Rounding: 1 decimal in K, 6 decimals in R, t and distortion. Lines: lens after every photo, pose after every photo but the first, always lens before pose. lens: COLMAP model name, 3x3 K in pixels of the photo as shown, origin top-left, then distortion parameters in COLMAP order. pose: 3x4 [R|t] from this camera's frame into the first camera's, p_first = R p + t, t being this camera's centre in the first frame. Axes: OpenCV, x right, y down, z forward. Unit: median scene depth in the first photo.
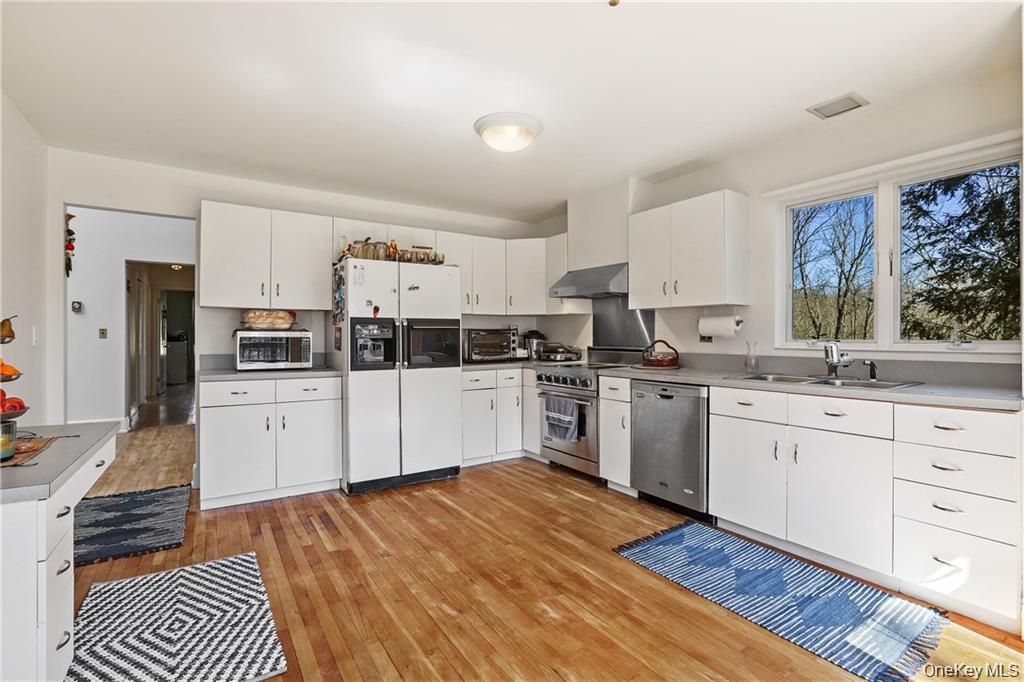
lens RADIAL K [[477.6, 0, 512.1], [0, 477.6, 339.4], [0, 0, 1]] dist [-0.021032, 0.001078]
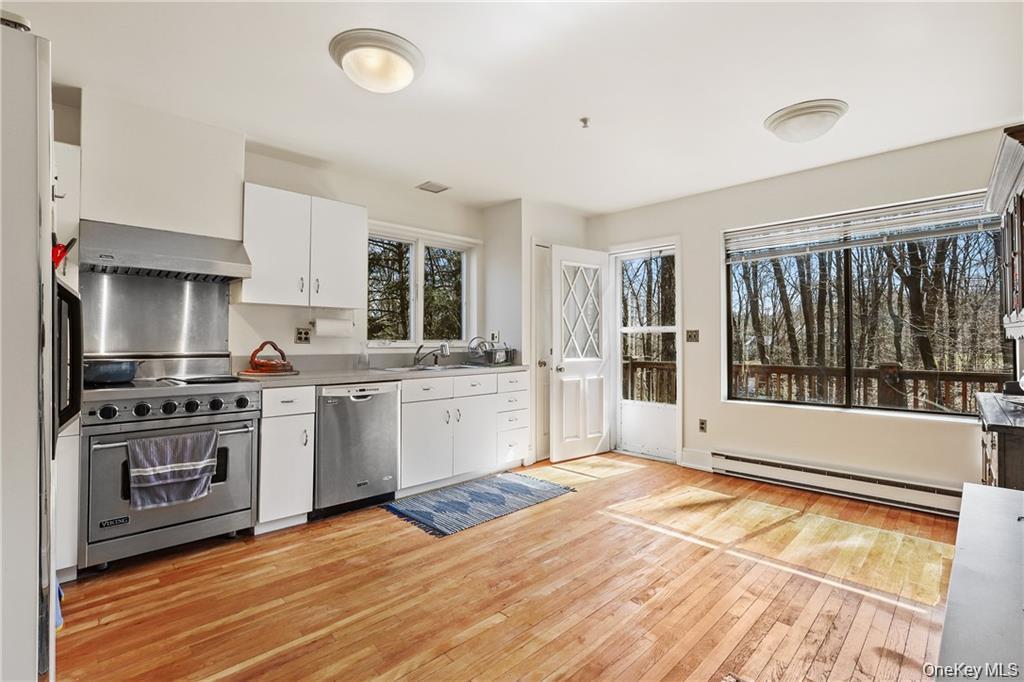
lens RADIAL K [[477.6, 0, 512.1], [0, 477.6, 335.4], [0, 0, 1]] dist [-0.021032, 0.001078]
pose [[-0.193801, 0.001883, 0.981039, -0.739536], [-0.001879, 0.999996, -0.002291, -0.009715], [-0.981039, -0.002288, -0.193797, 0.885675]]
